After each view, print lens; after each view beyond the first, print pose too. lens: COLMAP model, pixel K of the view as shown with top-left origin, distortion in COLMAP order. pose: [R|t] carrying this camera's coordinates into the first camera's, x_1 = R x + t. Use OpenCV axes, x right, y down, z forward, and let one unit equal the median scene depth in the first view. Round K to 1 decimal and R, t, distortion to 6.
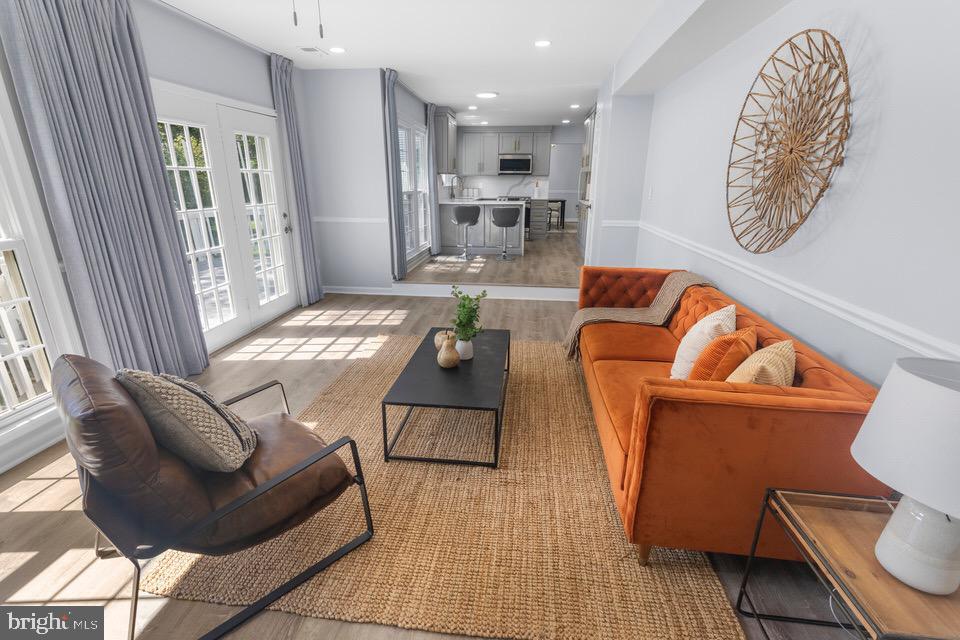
lens RADIAL K [[446.1, 0, 477.9], [0, 446.1, 331.6], [0, 0, 1]] dist [0.002966, 0.000086]
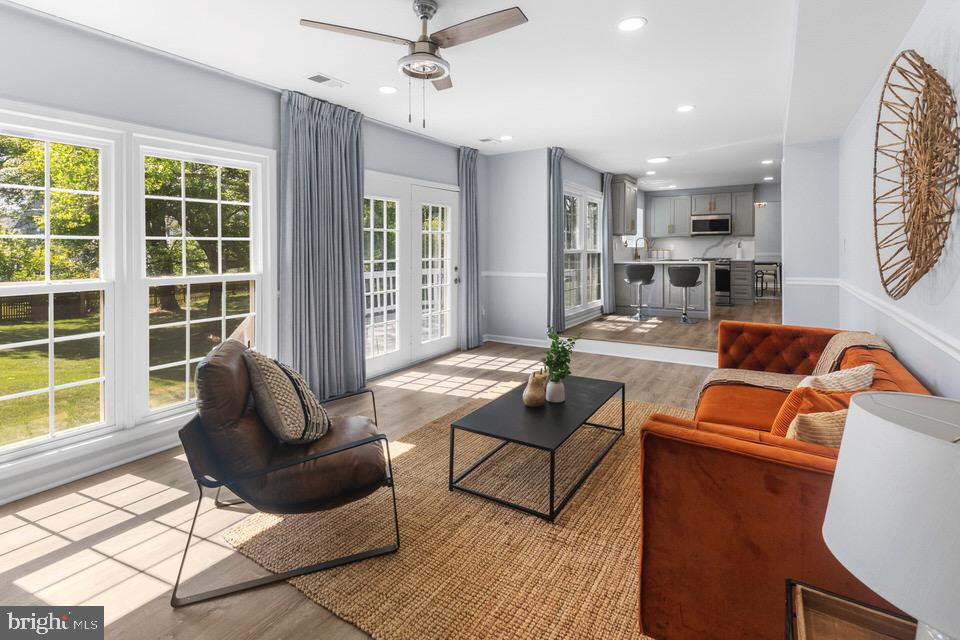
lens RADIAL K [[463.1, 0, 479.8], [0, 463.1, 253.2], [0, 0, 1]] dist [-0.000751, -0.000558]
pose [[0.896919, -0.009110, -0.442101, 0.204599], [-0.130028, 0.950153, -0.283375, 0.045813], [0.422645, 0.311650, 0.851026, -0.015052]]
